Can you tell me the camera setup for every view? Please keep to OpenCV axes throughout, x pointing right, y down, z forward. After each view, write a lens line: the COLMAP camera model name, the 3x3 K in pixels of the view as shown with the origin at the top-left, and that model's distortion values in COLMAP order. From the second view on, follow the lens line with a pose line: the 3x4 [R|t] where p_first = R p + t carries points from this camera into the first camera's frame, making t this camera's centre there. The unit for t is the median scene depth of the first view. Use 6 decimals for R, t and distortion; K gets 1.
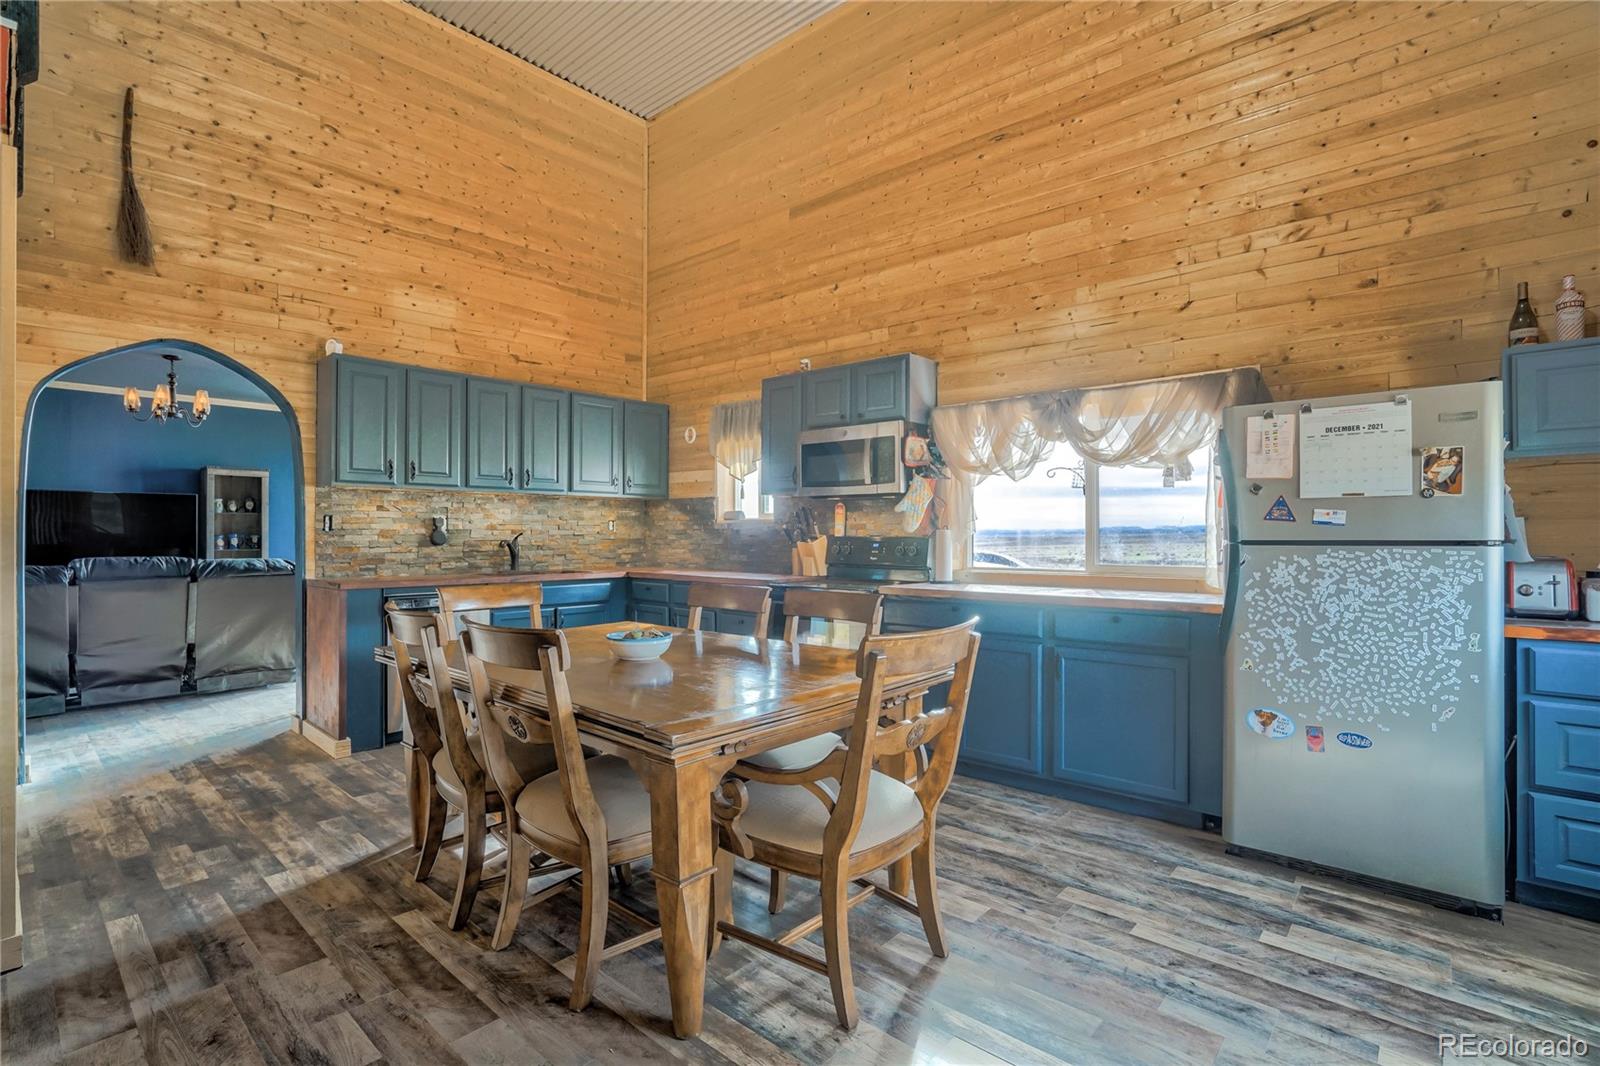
lens RADIAL K [[748.1, 0, 792.8], [0, 748.1, 532.9], [0, 0, 1]] dist [-0.049719, 0.022759]
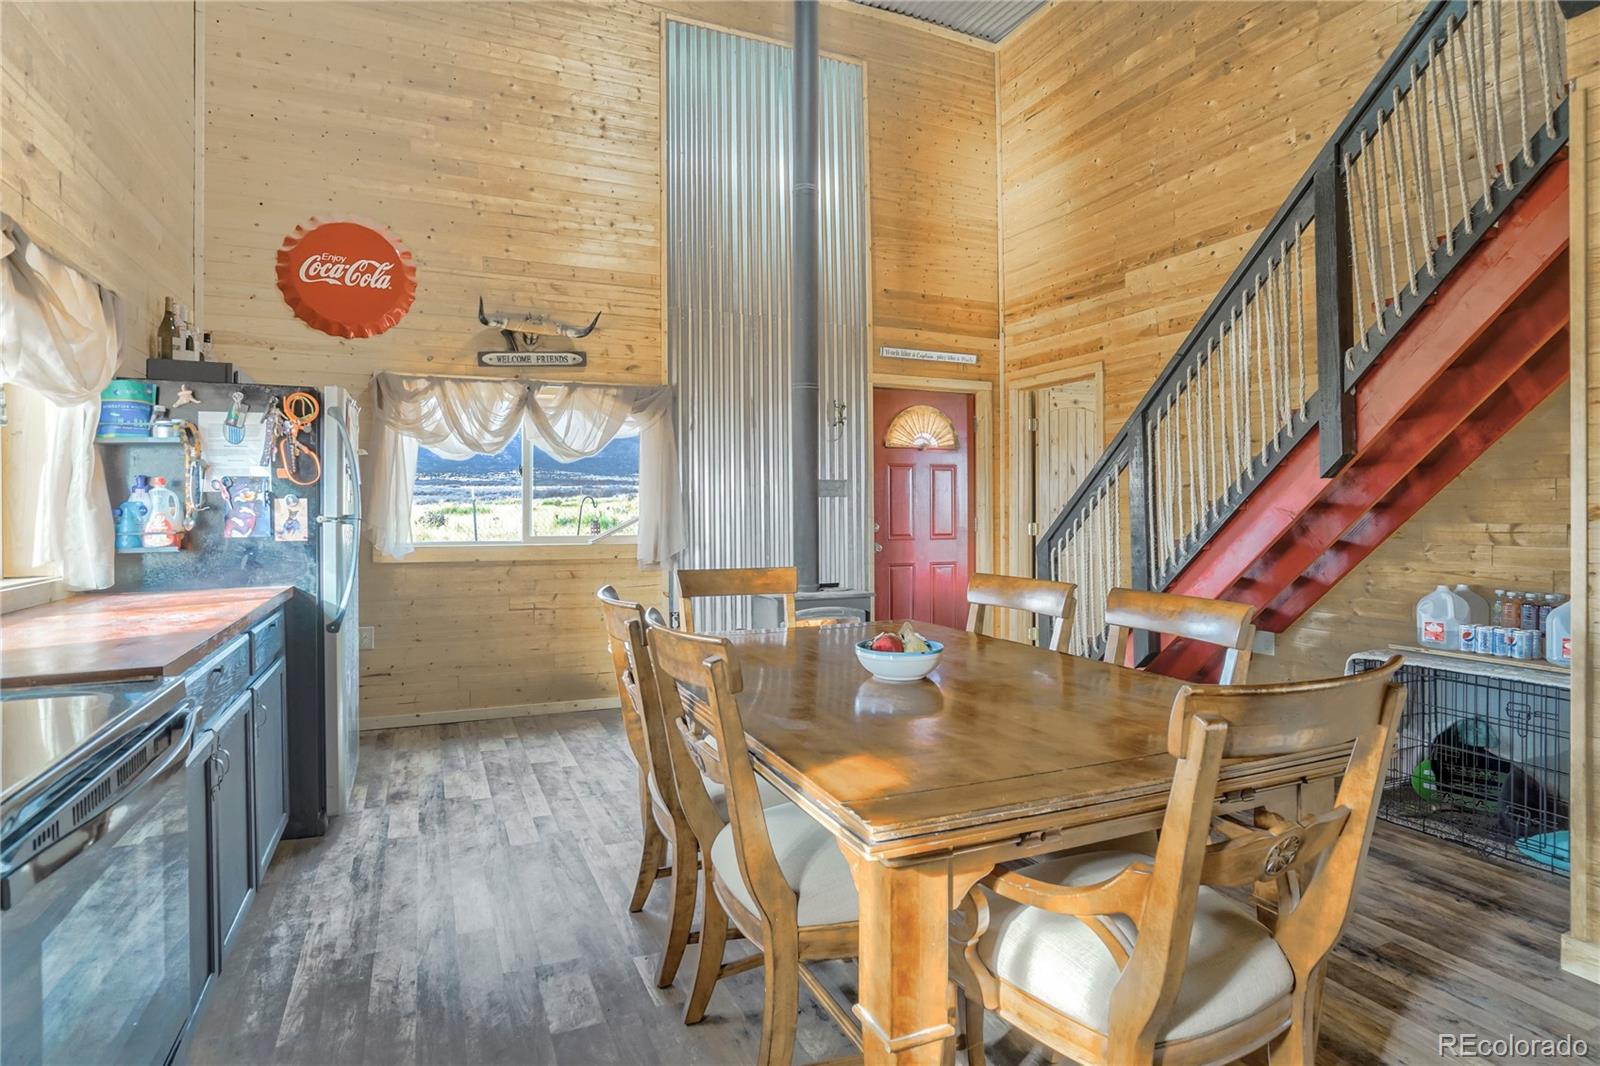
lens RADIAL K [[835.2, 0, 792.2], [0, 835.2, 498.2], [0, 0, 1]] dist [-0.041391, 0.028468]
pose [[-0.911830, 0.009713, 0.410452, -0.243125], [0.005098, 0.999911, -0.012339, 0.000285], [-0.410536, -0.009159, -0.911799, 0.968759]]
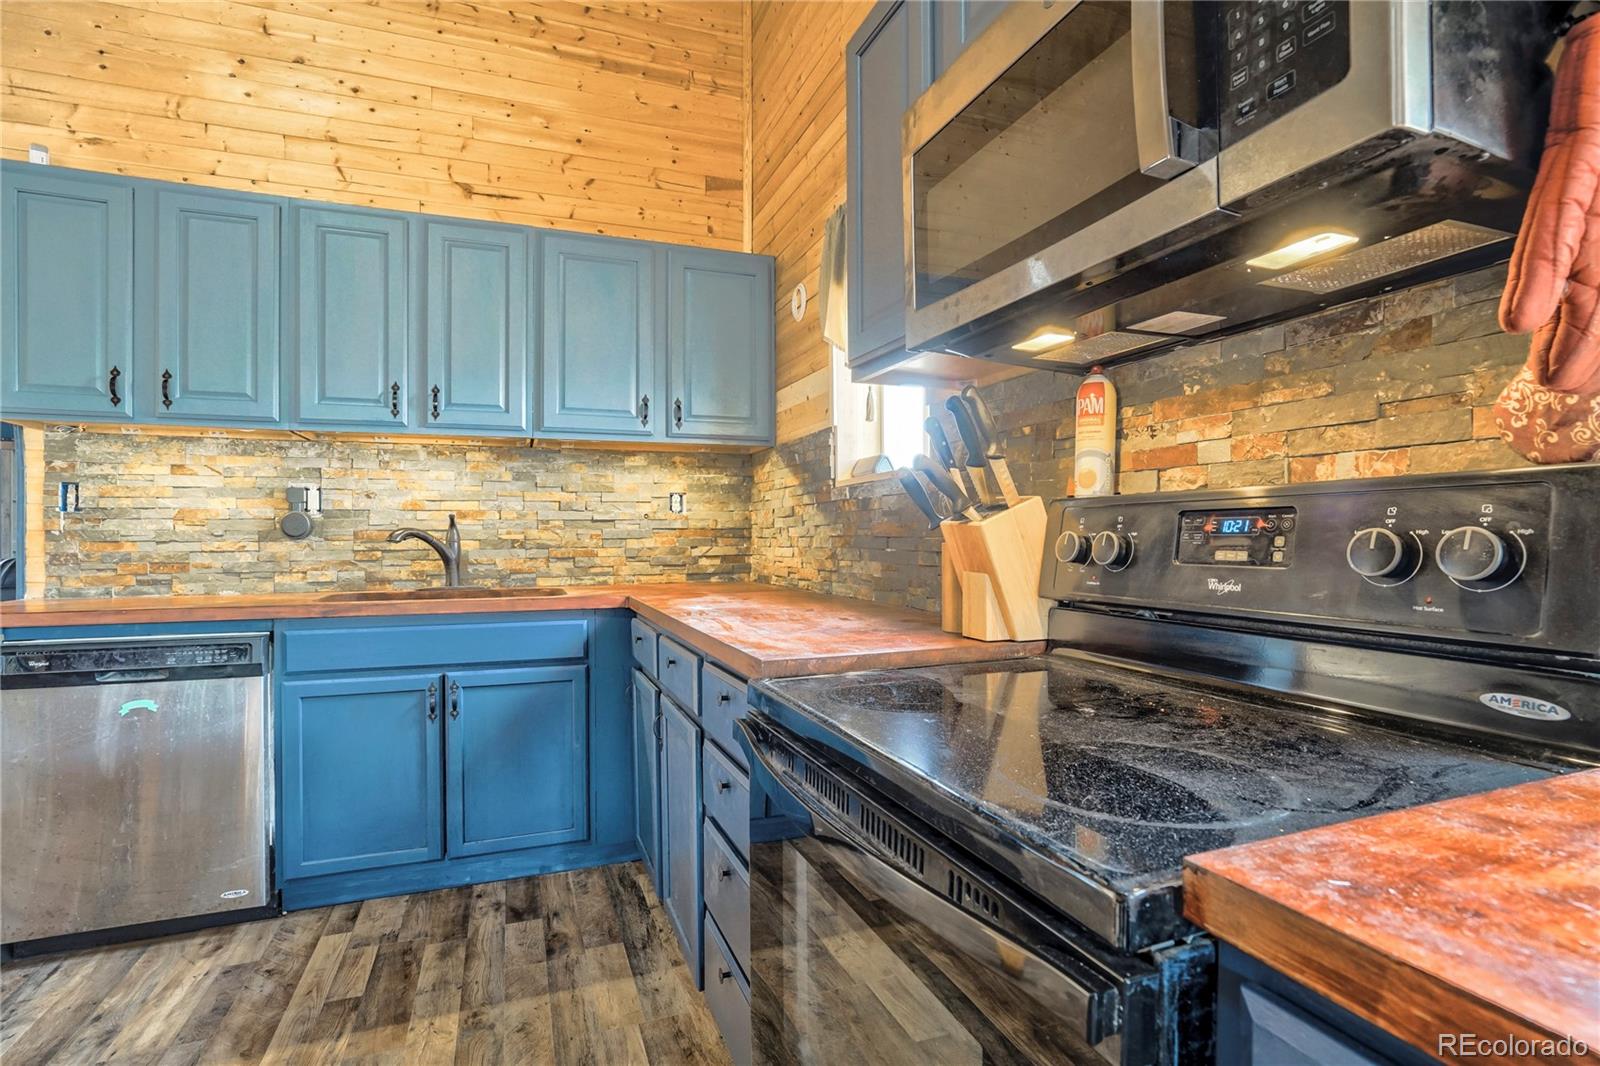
lens RADIAL K [[754.0, 0, 795.7], [0, 754.0, 538.1], [0, 0, 1]] dist [-0.047285, 0.019487]
pose [[0.889905, -0.003803, -0.456131, 0.087281], [0.005700, 0.999980, 0.002784, 0.016846], [0.456111, -0.005078, 0.889908, 0.687000]]
